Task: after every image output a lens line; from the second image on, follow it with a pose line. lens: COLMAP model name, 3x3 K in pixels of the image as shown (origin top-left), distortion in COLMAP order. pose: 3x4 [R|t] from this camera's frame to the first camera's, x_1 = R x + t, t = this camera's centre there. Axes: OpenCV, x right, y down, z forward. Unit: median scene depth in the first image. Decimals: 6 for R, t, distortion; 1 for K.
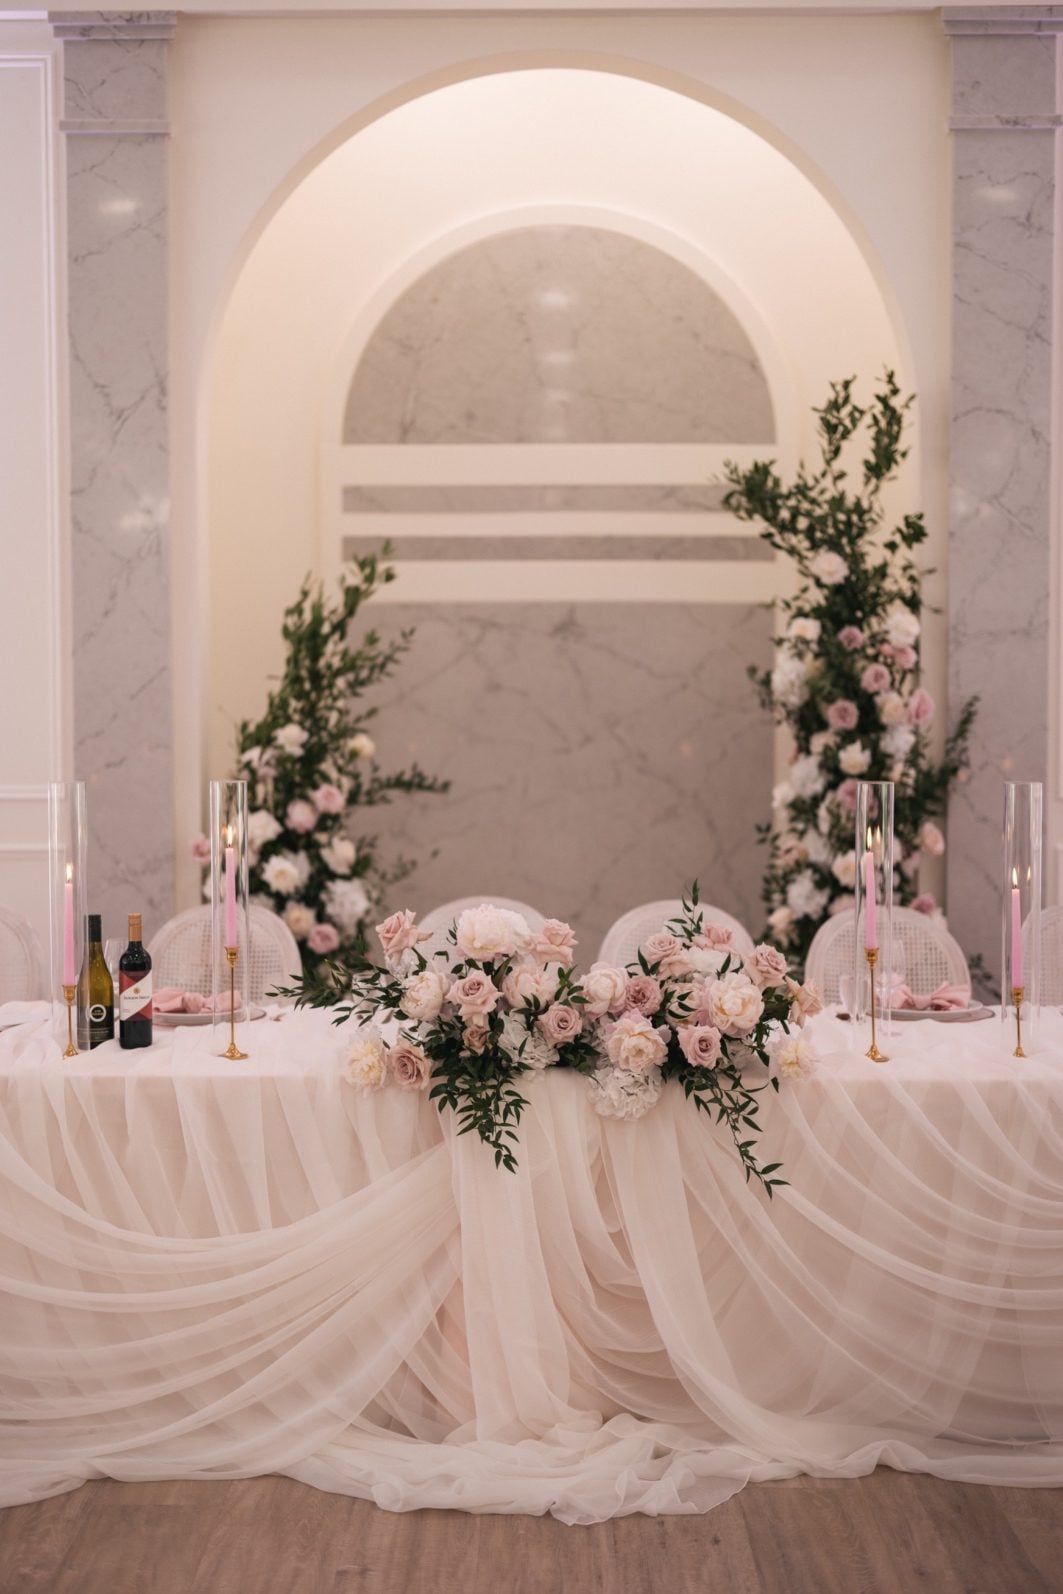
lens RADIAL K [[2606.1, 0, 560.0], [0, 2606.1, 760.1], [0, 0, 1]] dist [0.012910, 0.054046]
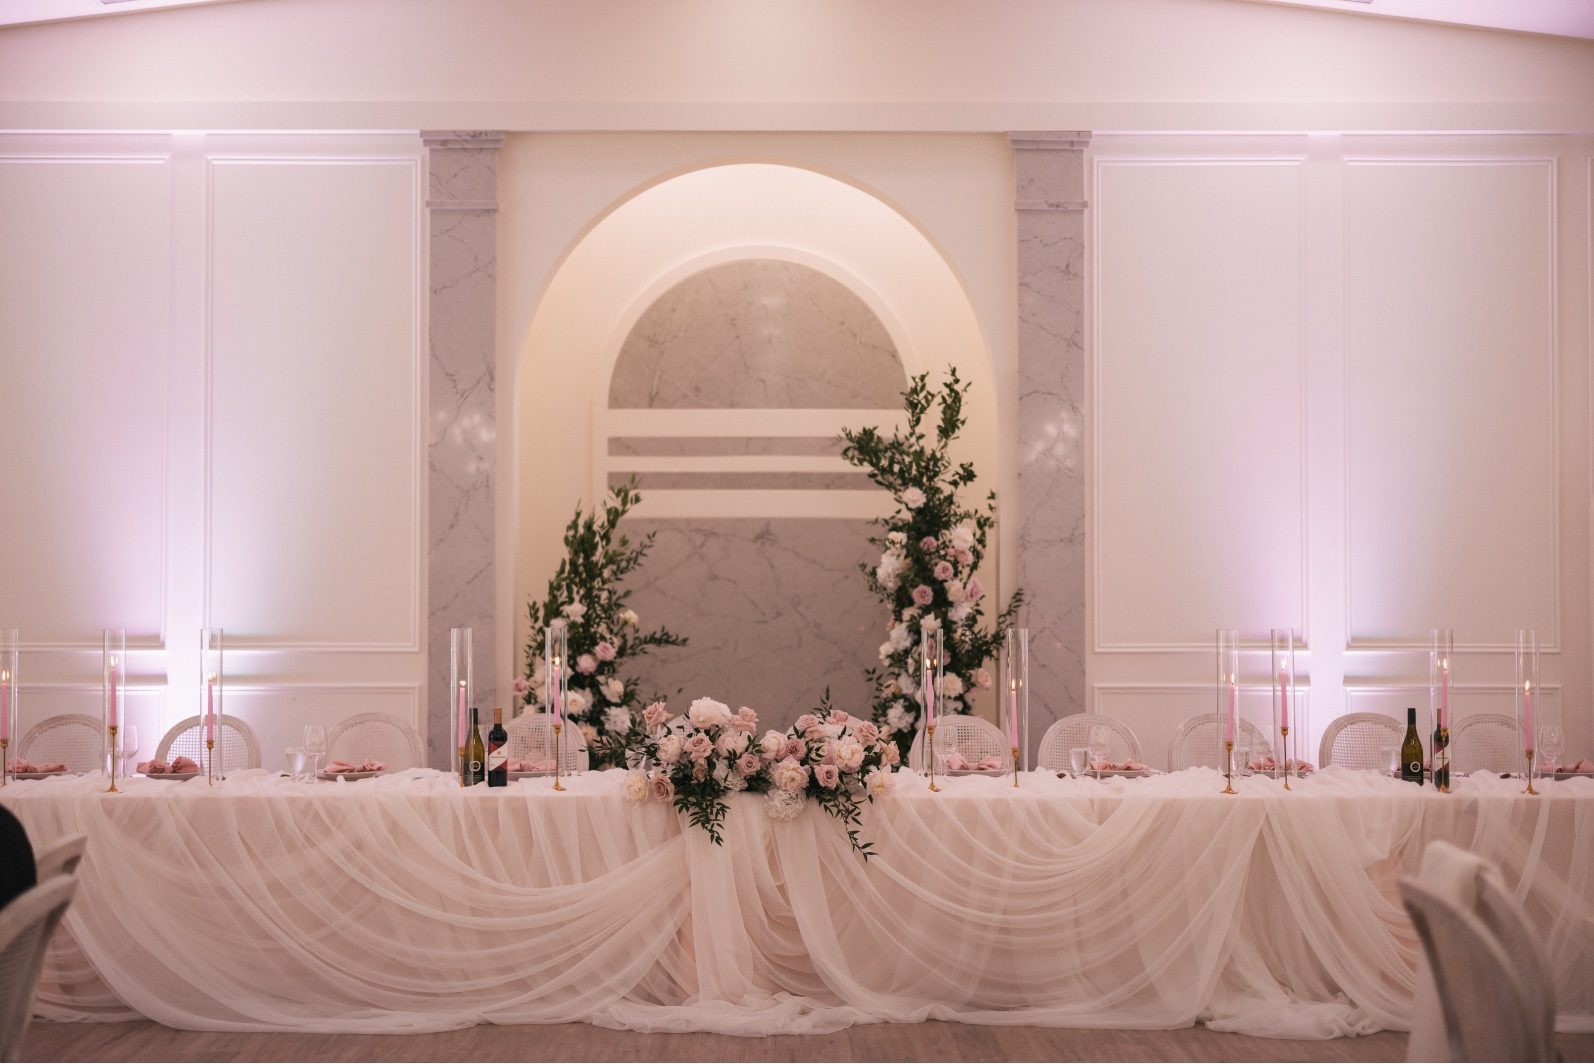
lens RADIAL K [[2343.6, 0, 797.0], [0, 2343.6, 532.0], [0, 0, 1]] dist [0.000703, -0.038977]
pose [[0.999961, 0.001789, 0.008602, 0.018766], [-0.001350, 0.998707, -0.050824, 0.024486], [-0.008682, 0.050810, 0.998671, -0.568778]]
